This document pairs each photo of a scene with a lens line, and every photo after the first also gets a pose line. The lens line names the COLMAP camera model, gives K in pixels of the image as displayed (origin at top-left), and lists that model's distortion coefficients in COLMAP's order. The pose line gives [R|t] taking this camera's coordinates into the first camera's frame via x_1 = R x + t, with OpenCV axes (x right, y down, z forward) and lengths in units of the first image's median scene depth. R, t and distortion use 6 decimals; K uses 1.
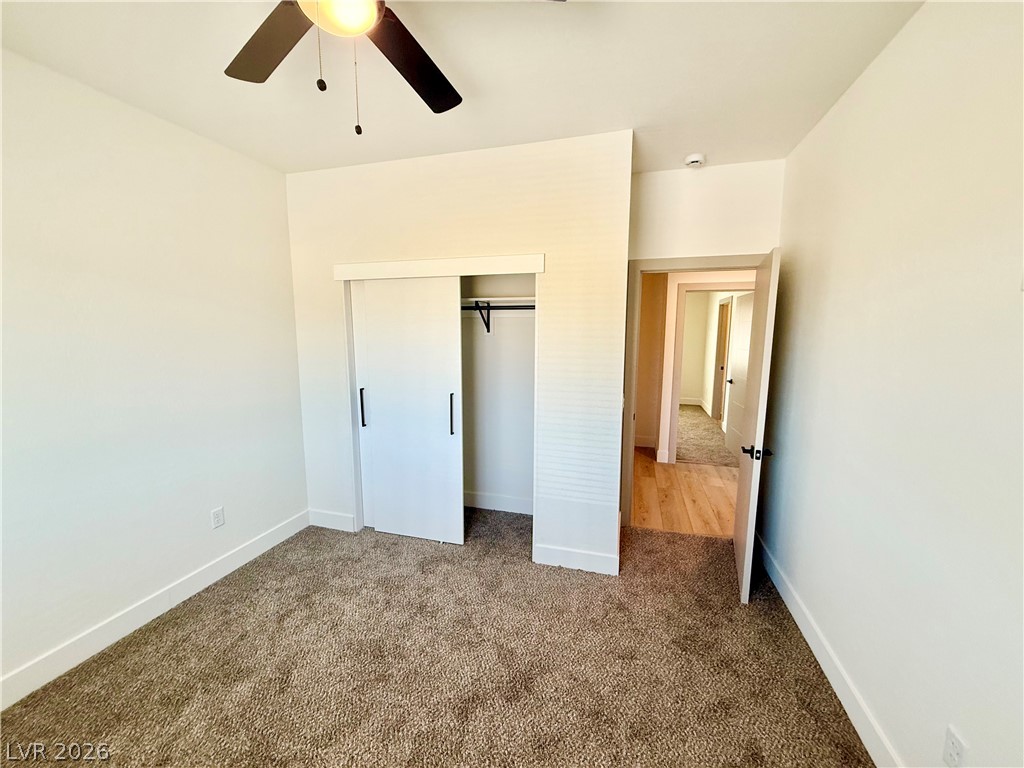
lens RADIAL K [[409.8, 0, 510.8], [0, 409.8, 386.1], [0, 0, 1]] dist [0.001190, -0.000278]
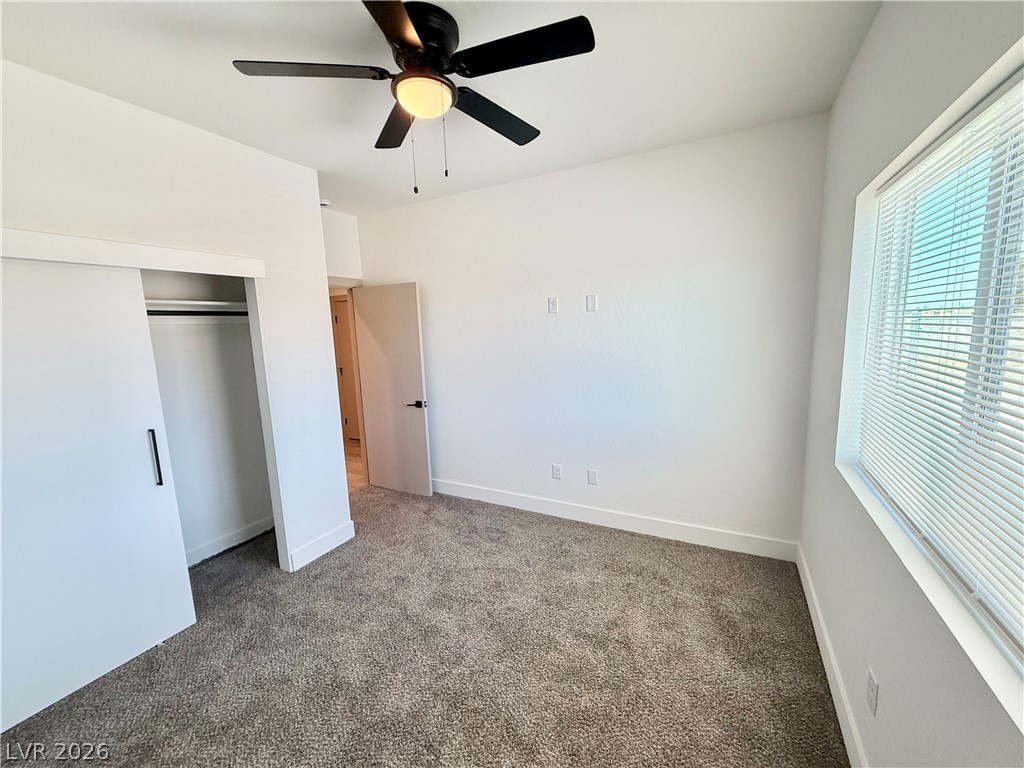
lens RADIAL K [[409.8, 0, 511.7], [0, 409.8, 383.6], [0, 0, 1]] dist [0.001190, -0.000278]
pose [[0.193198, -0.148702, 0.969826, -0.780956], [0.166955, 0.979016, 0.116853, -0.040663], [-0.966851, 0.139342, 0.213971, 0.217039]]
